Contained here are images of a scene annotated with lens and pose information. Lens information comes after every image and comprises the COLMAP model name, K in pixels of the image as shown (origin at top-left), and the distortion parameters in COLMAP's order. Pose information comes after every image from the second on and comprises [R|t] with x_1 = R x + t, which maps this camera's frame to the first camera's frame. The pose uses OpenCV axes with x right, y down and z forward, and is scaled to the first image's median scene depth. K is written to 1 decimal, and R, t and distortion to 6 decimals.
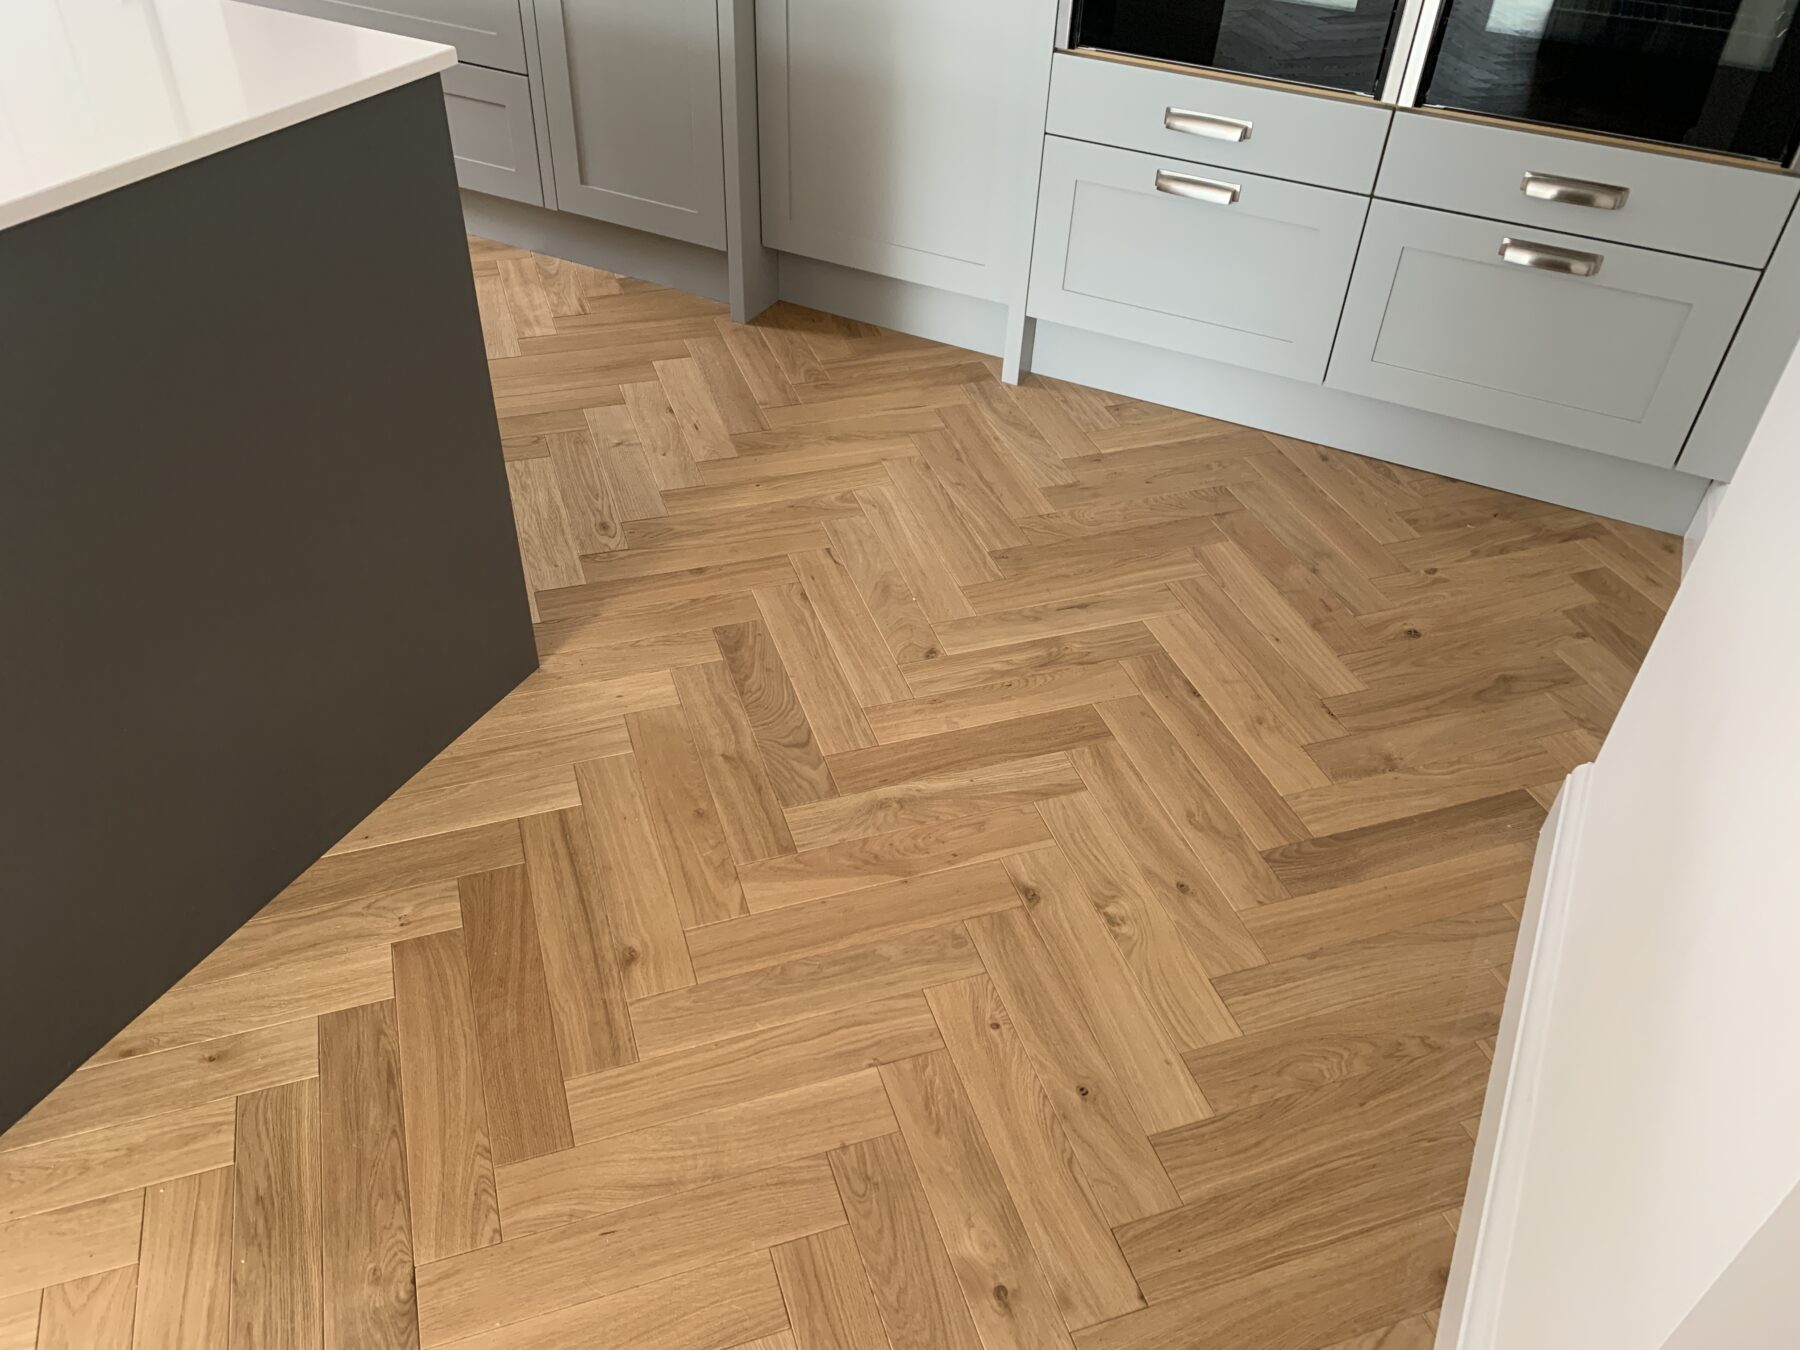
lens RADIAL K [[1350.3, 0, 922.6], [0, 1350.3, 672.8], [0, 0, 1]] dist [0.251569, -0.563915]
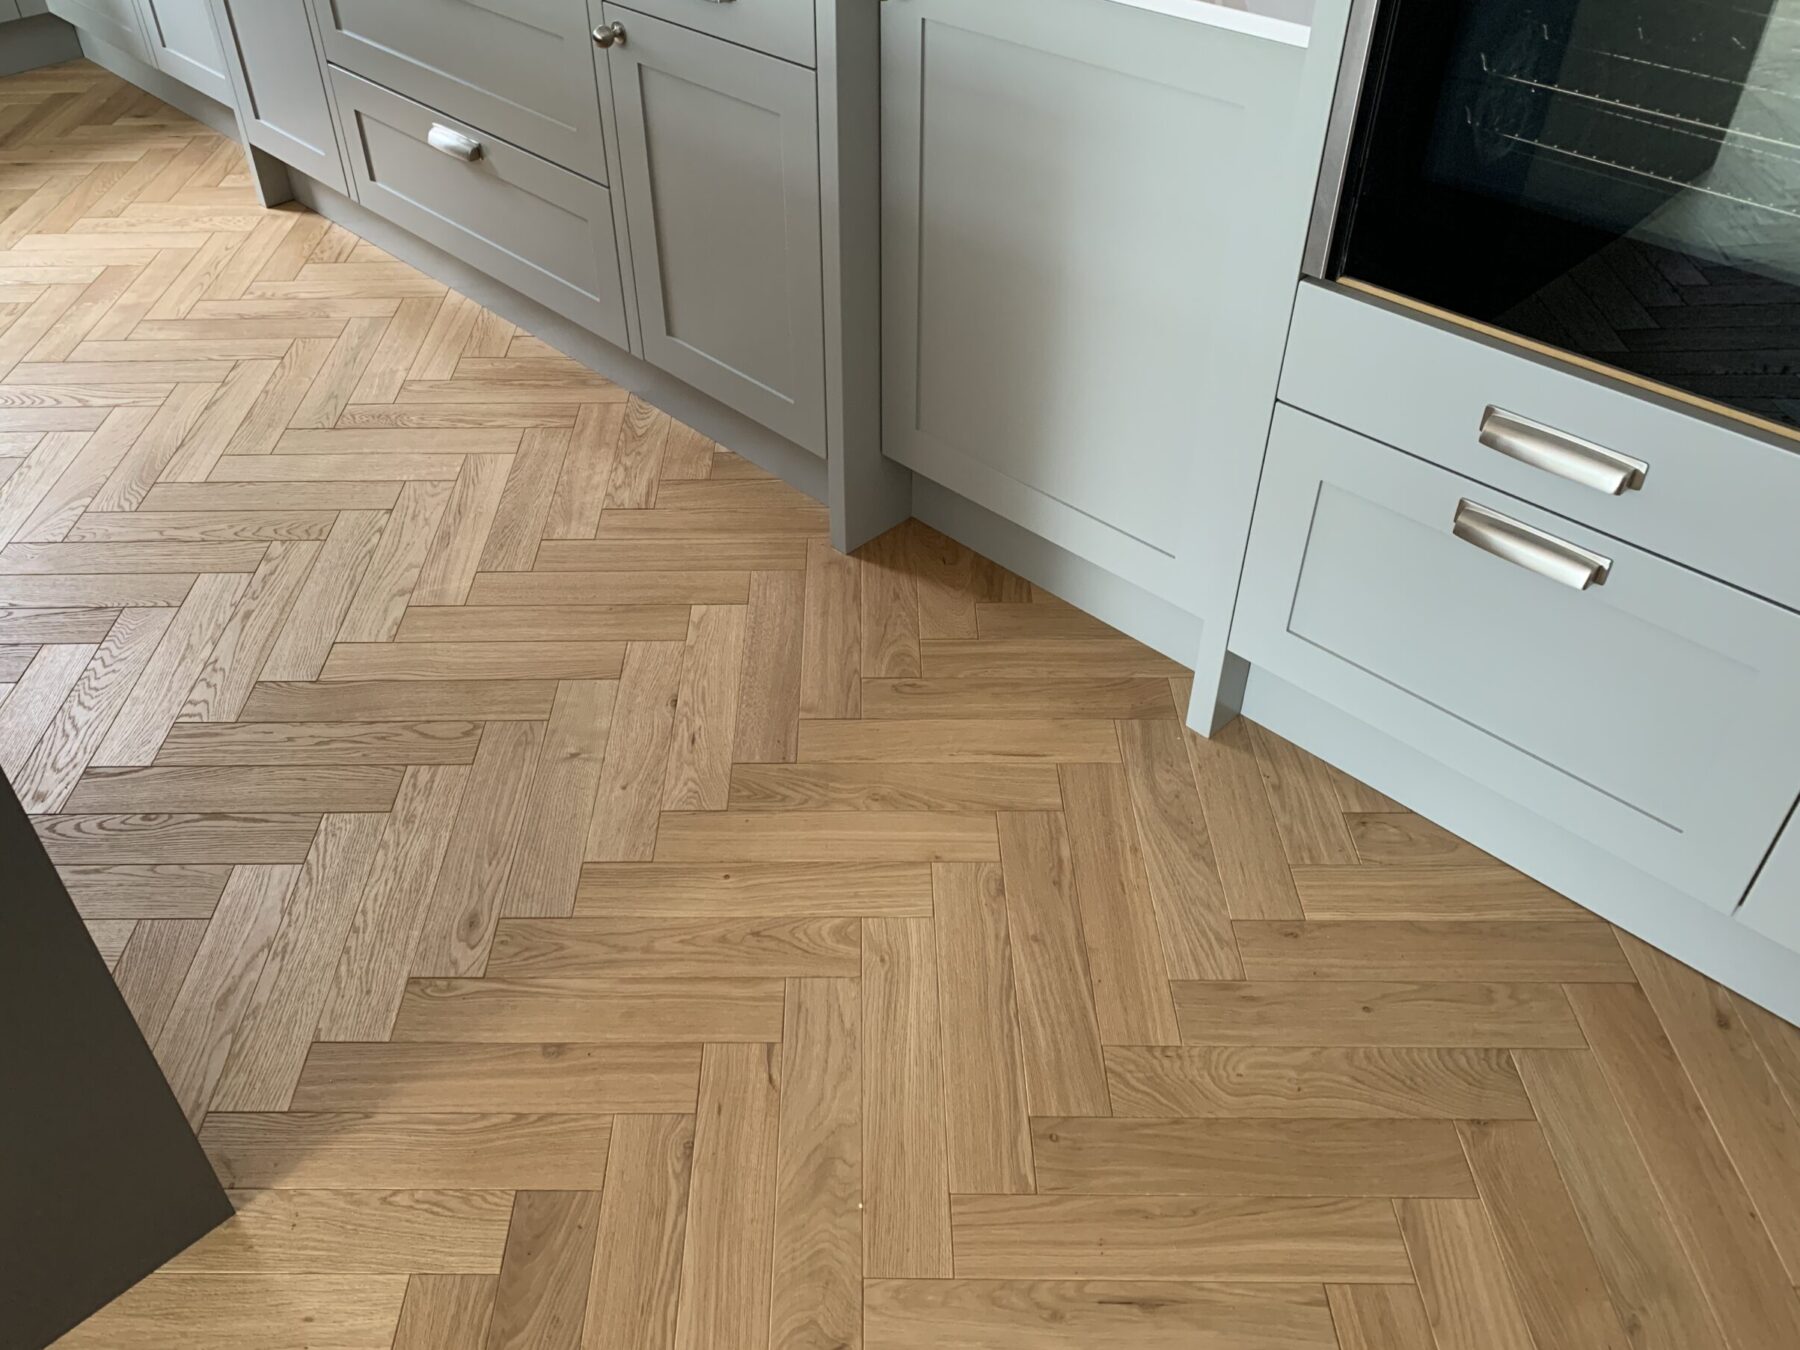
lens RADIAL K [[1459.4, 0, 886.9], [0, 1459.4, 633.7], [0, 0, 1]] dist [0.043513, -0.036779]
pose [[0.943073, 0.169140, -0.286364, 0.122845], [-0.169259, 0.985266, 0.024528, -0.269319], [0.286293, 0.025338, 0.957807, 0.344886]]
